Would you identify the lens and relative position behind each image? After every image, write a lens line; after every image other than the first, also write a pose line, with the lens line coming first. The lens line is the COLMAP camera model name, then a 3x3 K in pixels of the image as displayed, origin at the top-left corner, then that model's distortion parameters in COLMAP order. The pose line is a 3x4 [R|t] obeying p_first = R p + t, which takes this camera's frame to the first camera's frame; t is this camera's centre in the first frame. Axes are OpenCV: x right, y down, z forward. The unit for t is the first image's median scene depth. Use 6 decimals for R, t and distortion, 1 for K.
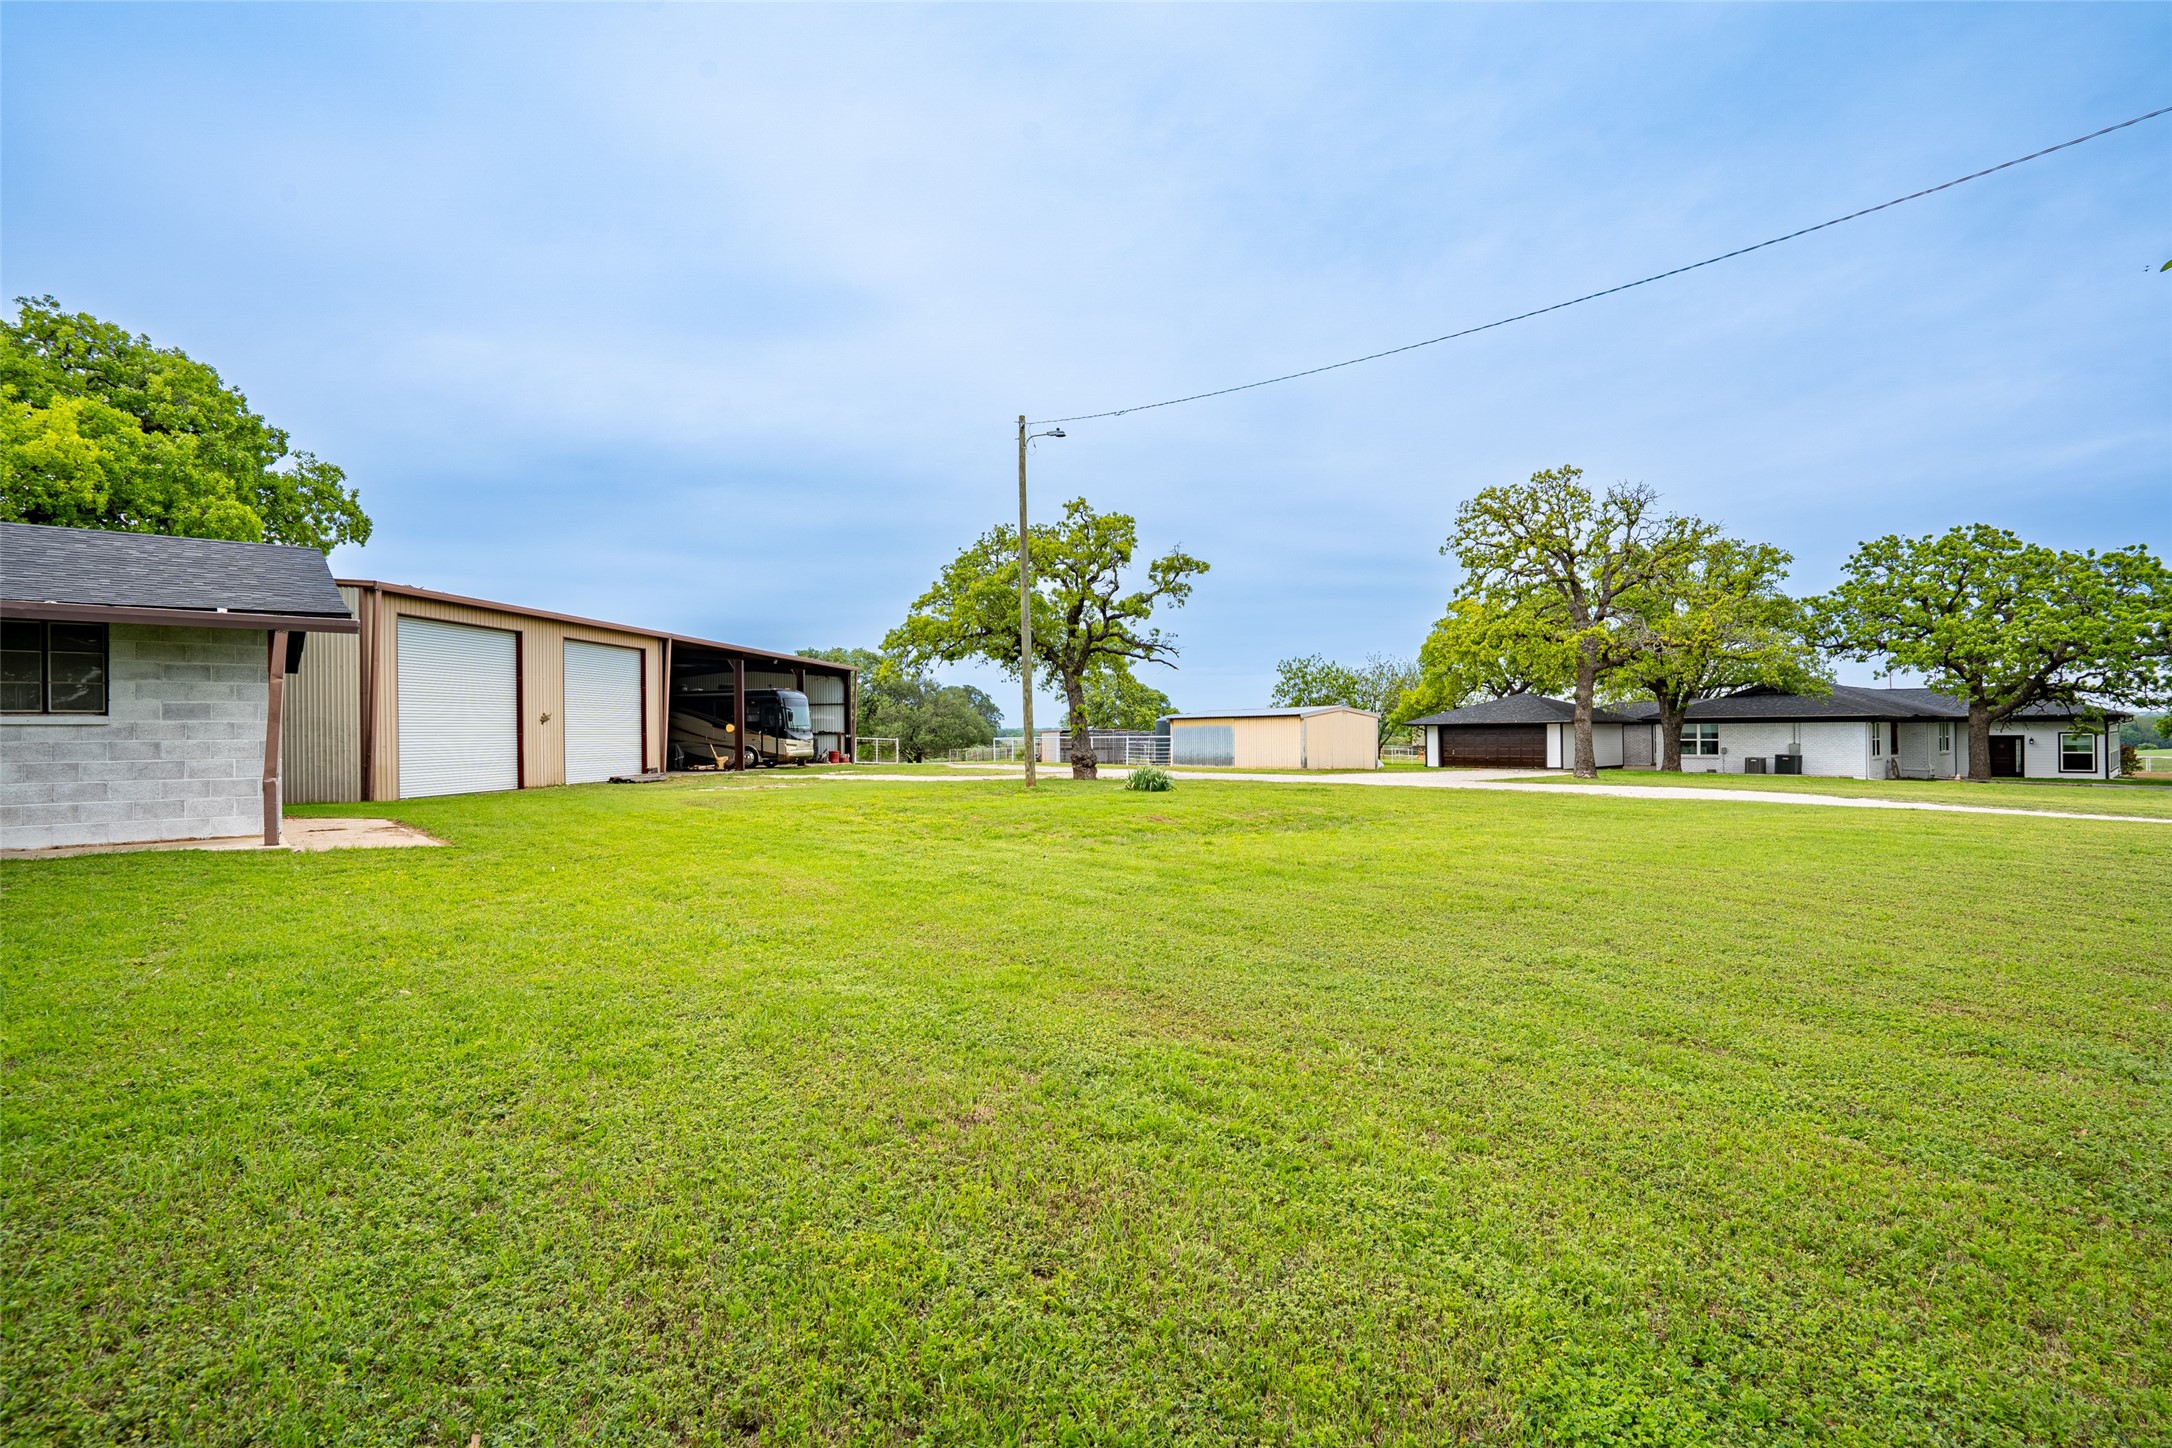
lens RADIAL K [[1036.7, 0, 1088.0], [0, 1036.7, 712.9], [0, 0, 1]] dist [-0.002445, 0.000293]
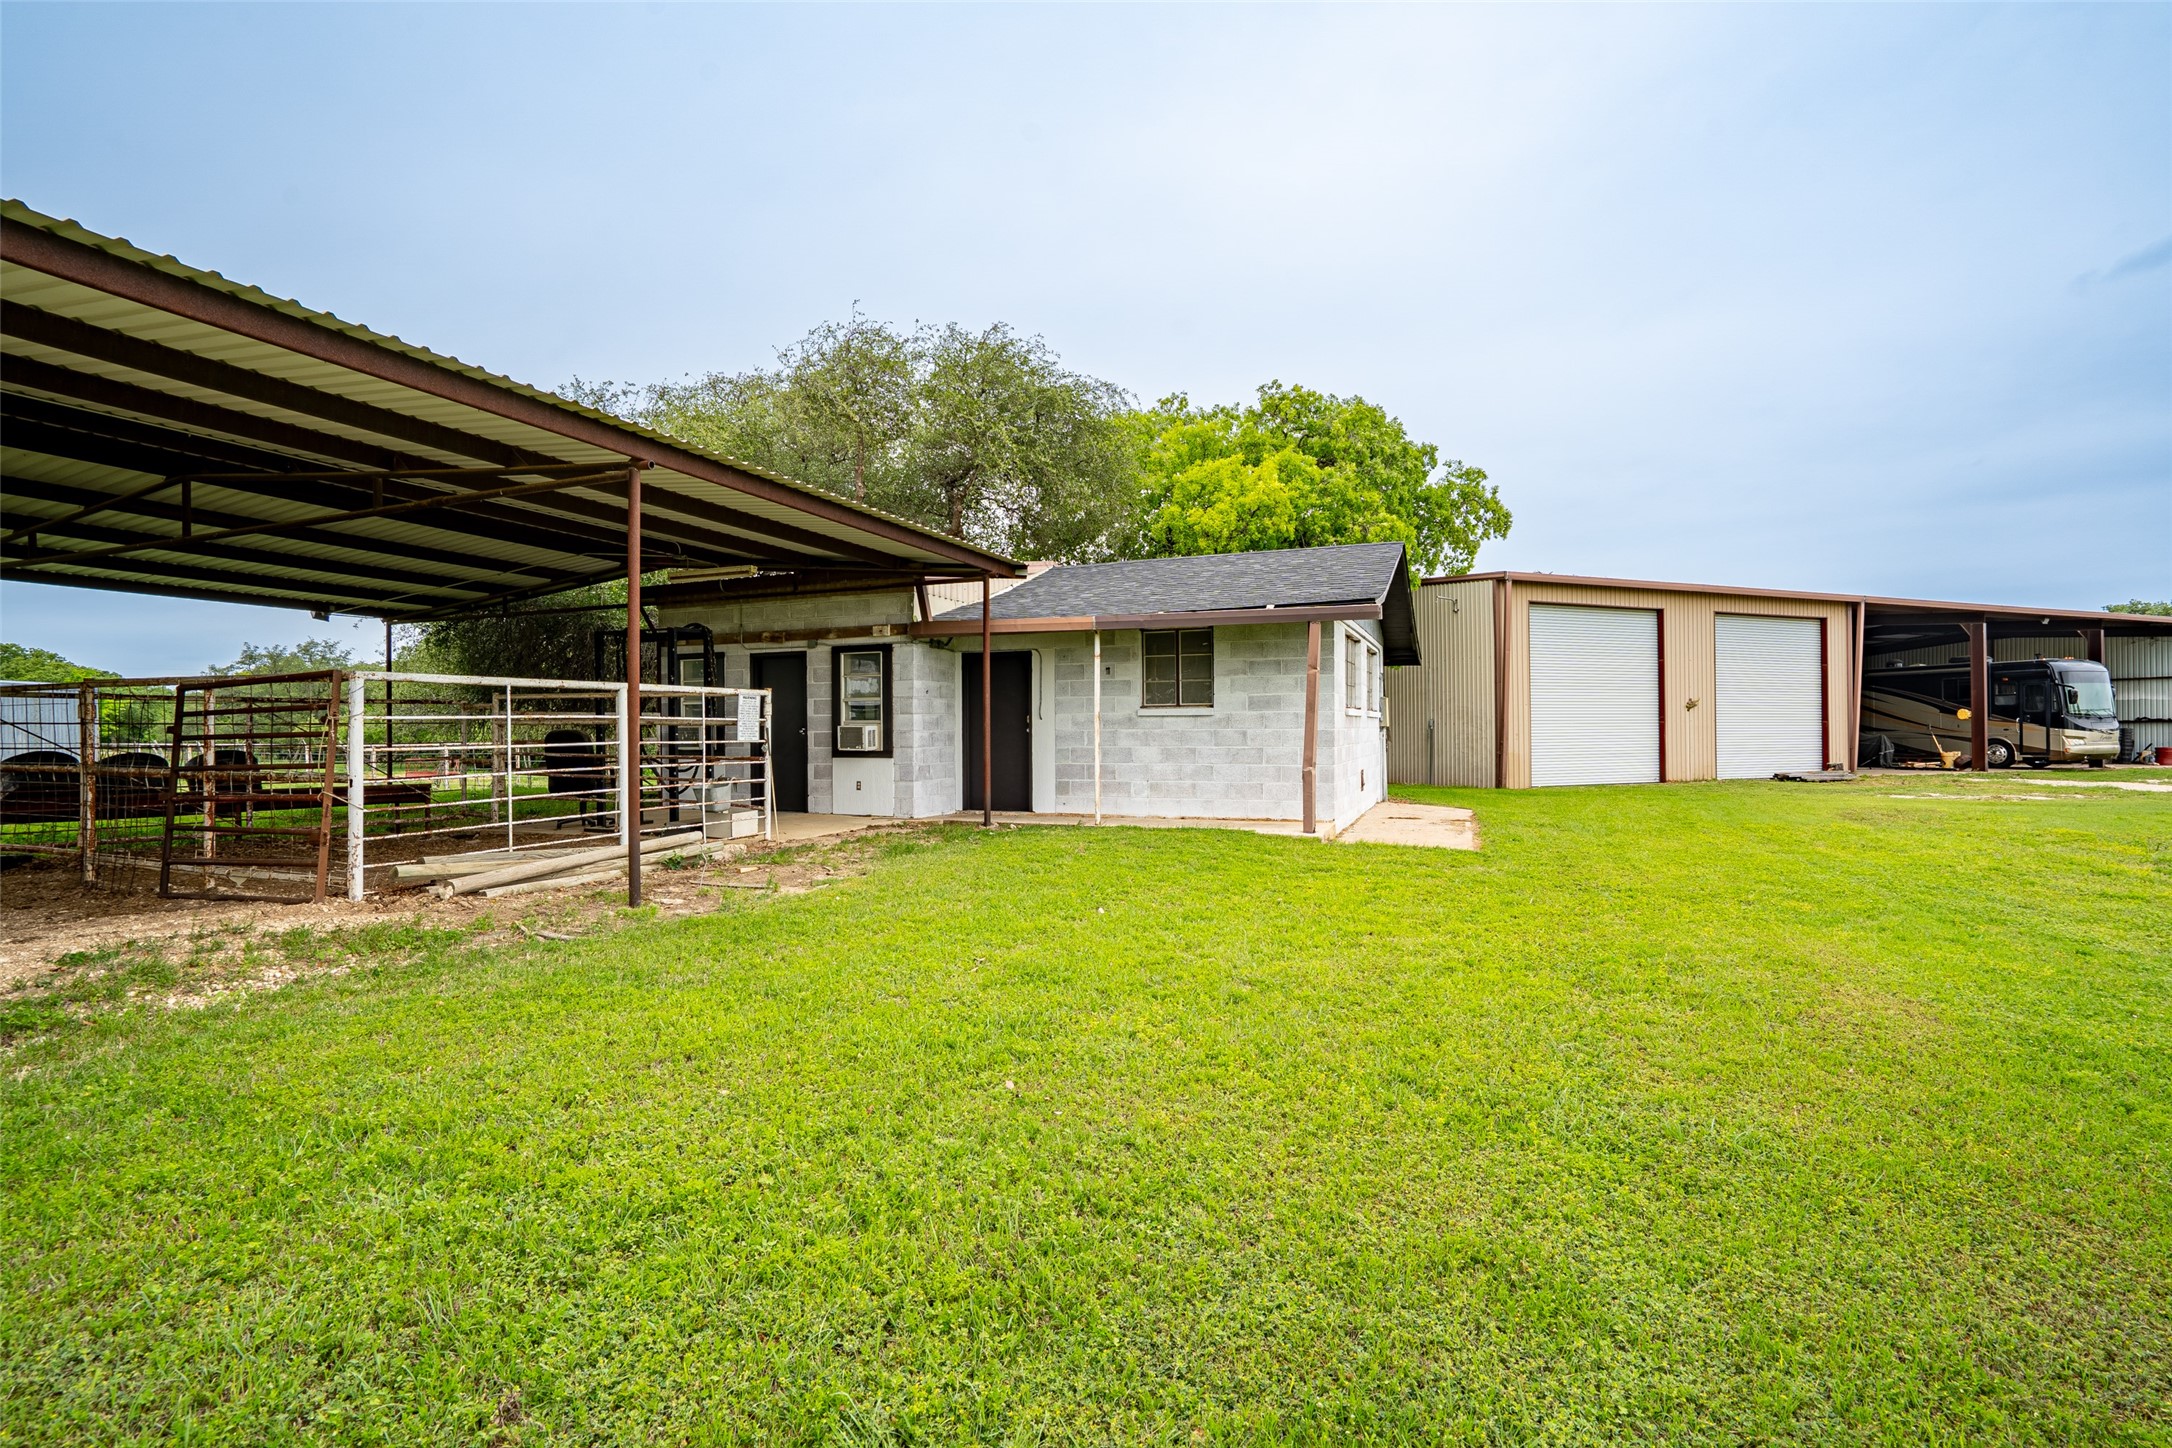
lens RADIAL K [[1036.7, 0, 1088.0], [0, 1036.7, 712.9], [0, 0, 1]] dist [-0.002445, 0.000293]
pose [[0.489592, -0.005401, -0.871935, -0.001644], [0.016922, 0.999851, 0.003308, 0.001034], [0.871787, -0.016375, 0.489611, 0.124483]]
